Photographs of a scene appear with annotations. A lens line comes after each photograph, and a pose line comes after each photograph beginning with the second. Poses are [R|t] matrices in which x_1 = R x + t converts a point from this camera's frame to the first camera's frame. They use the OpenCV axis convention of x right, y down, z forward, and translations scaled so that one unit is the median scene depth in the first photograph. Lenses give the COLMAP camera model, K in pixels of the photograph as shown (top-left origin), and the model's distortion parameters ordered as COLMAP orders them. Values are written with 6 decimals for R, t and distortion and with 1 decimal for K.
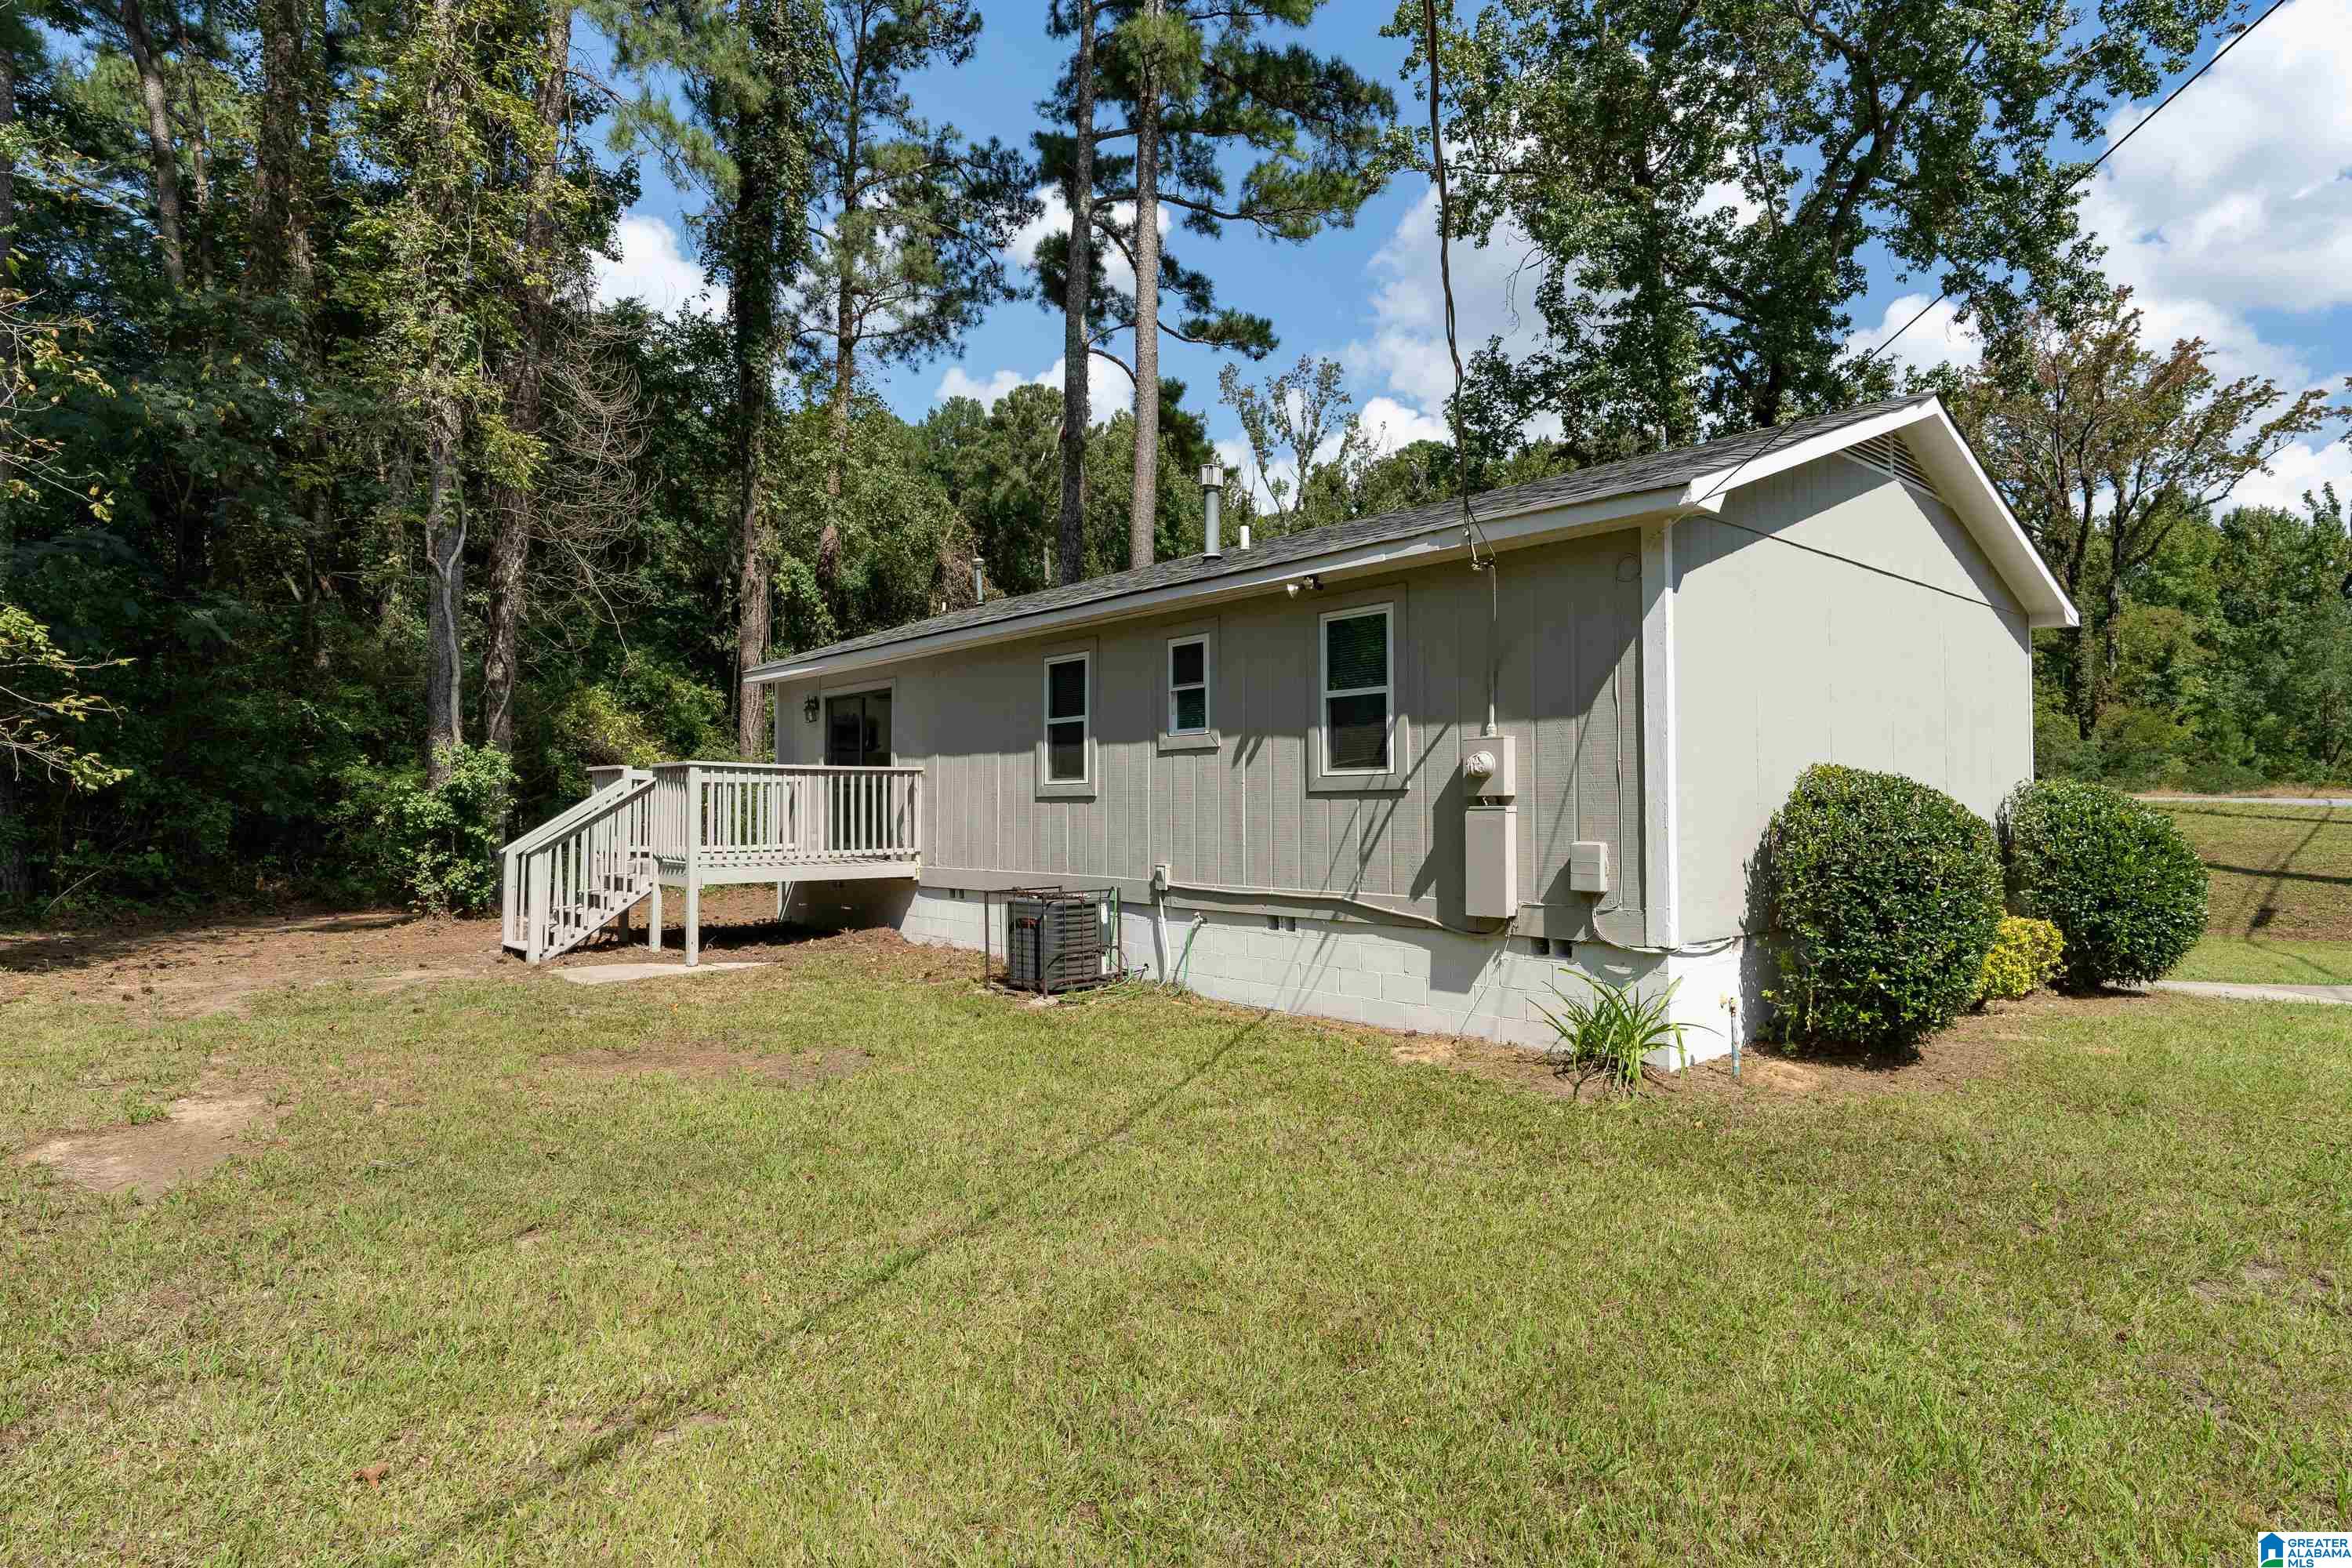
lens RADIAL K [[1283.5, 0, 1176.0], [0, 1283.5, 784.0], [0, 0, 1]] dist [-0.001104, -0.000435]
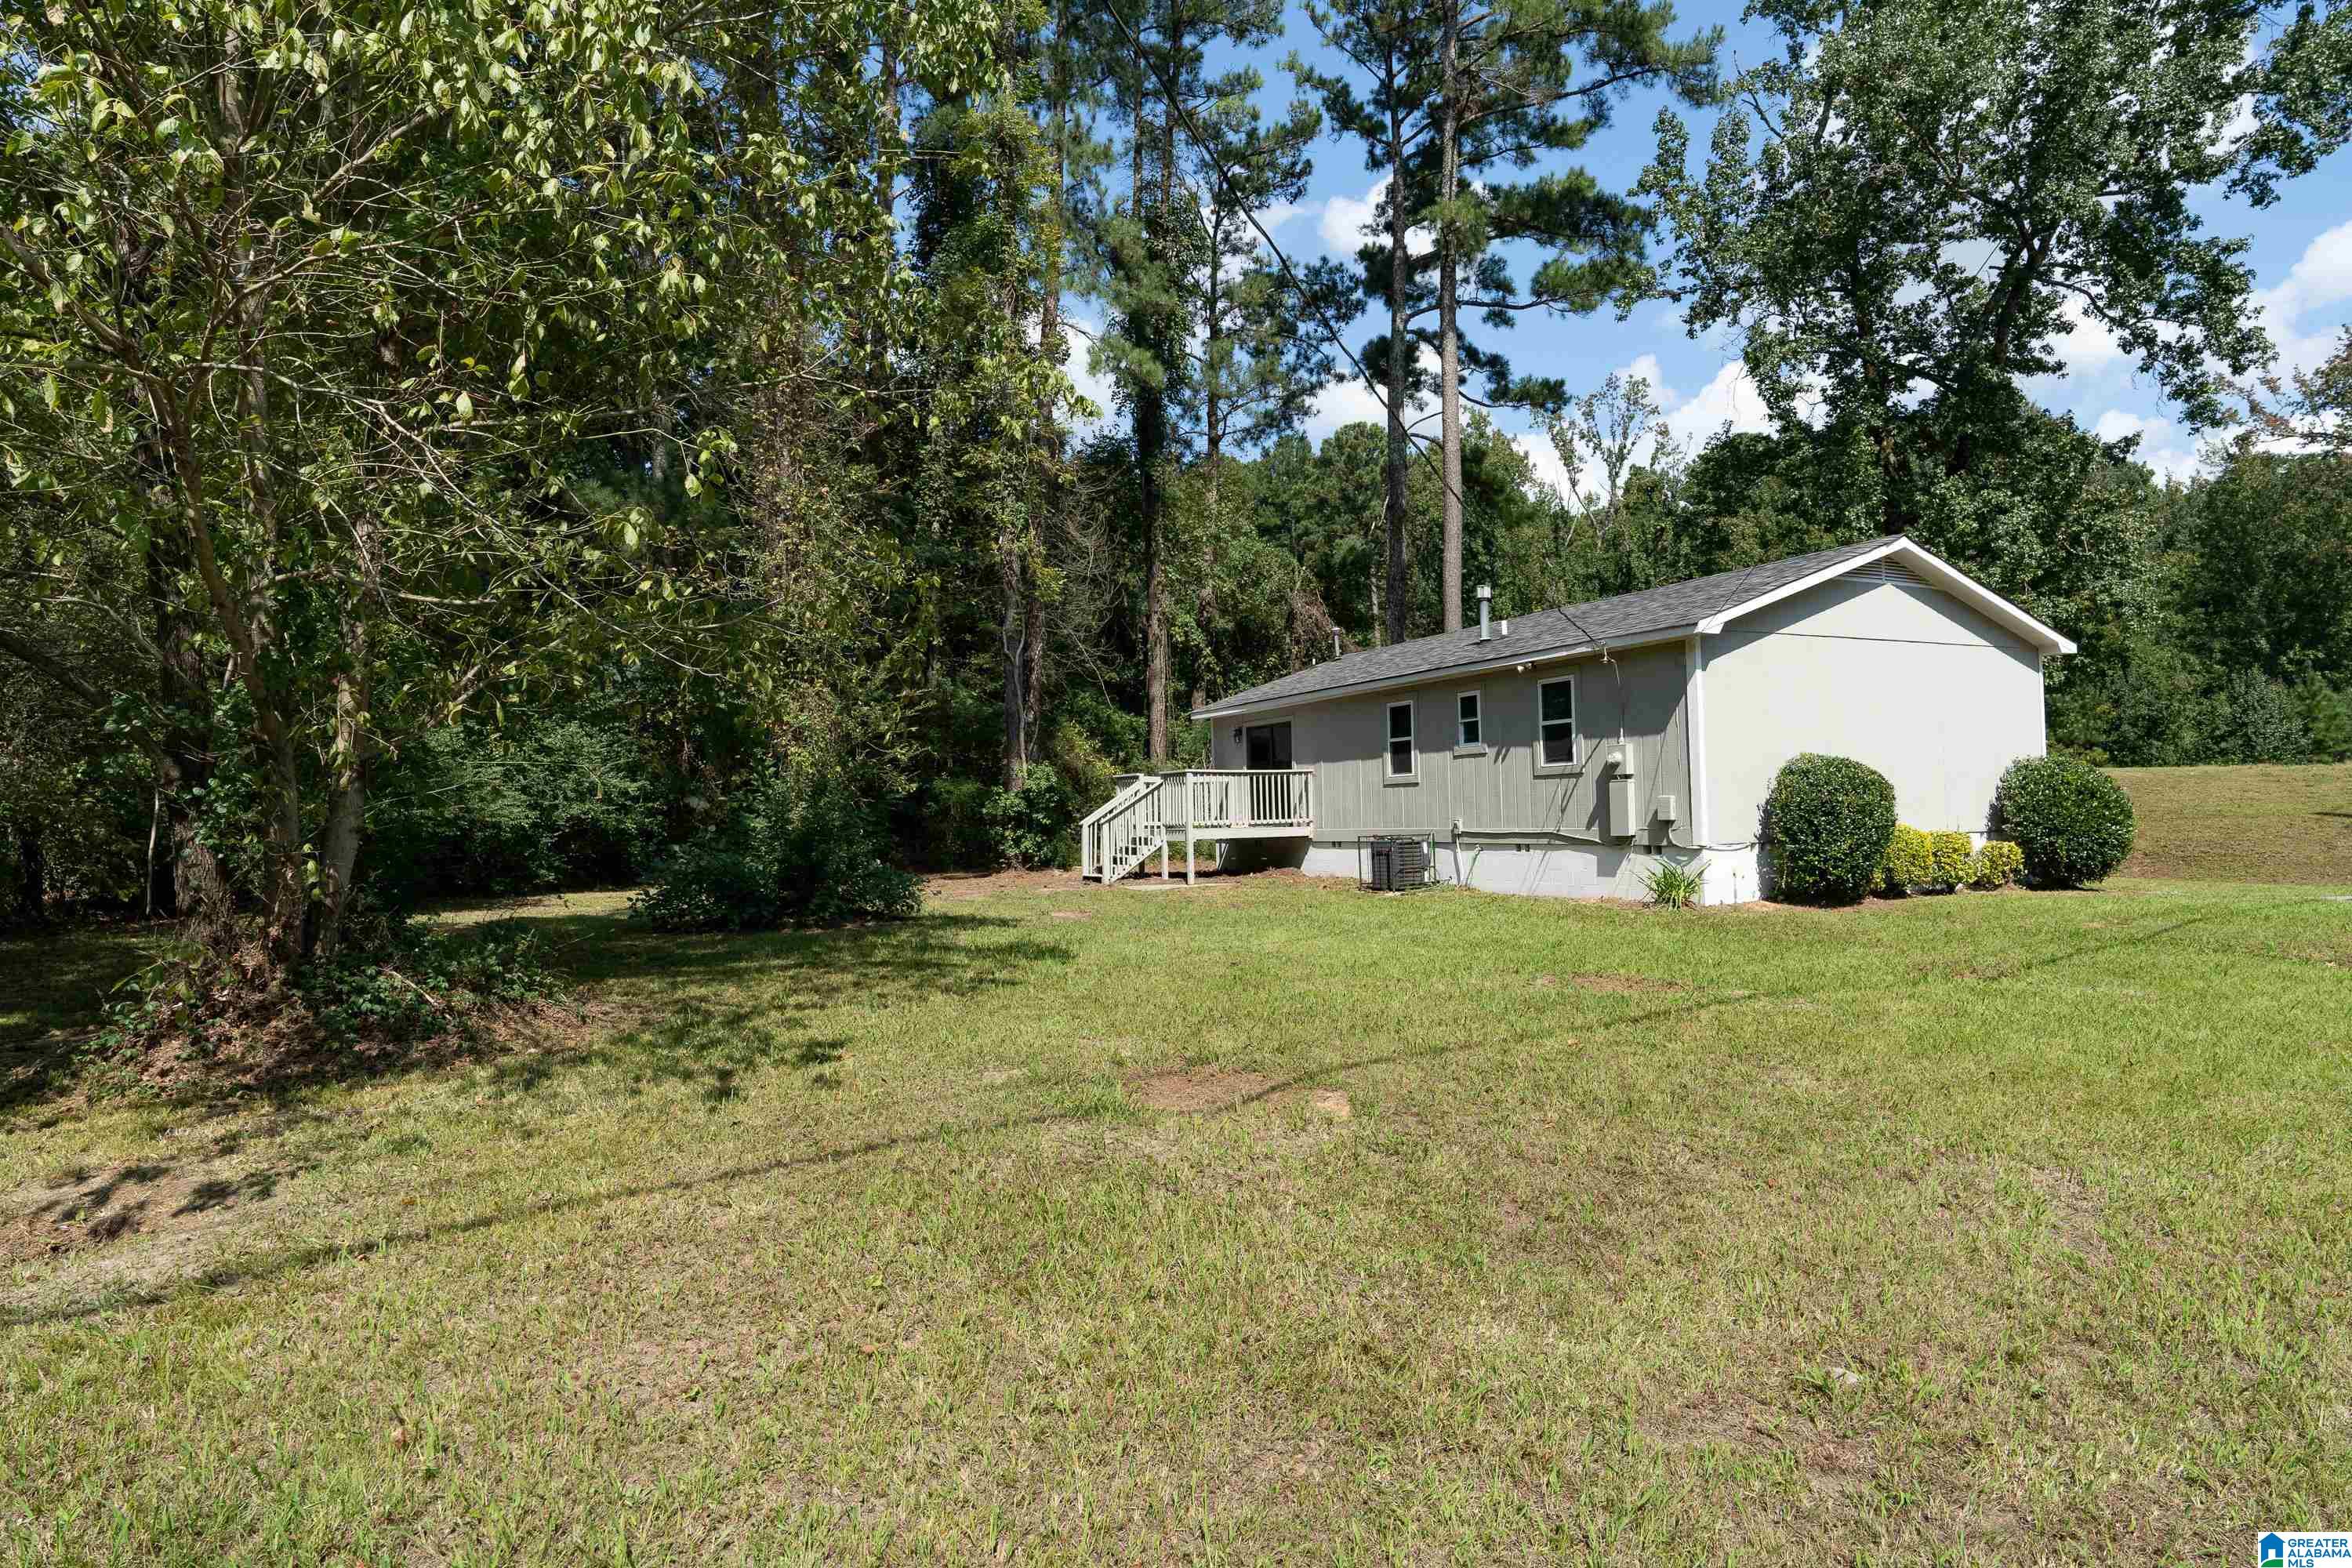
lens RADIAL K [[1283.5, 0, 1176.0], [0, 1283.5, 784.0], [0, 0, 1]] dist [-0.001104, -0.000435]
pose [[0.967477, -0.026926, -0.251522, 0.028506], [0.026569, 0.999635, -0.004817, 0.005425], [0.251560, -0.002023, 0.967840, -0.387149]]
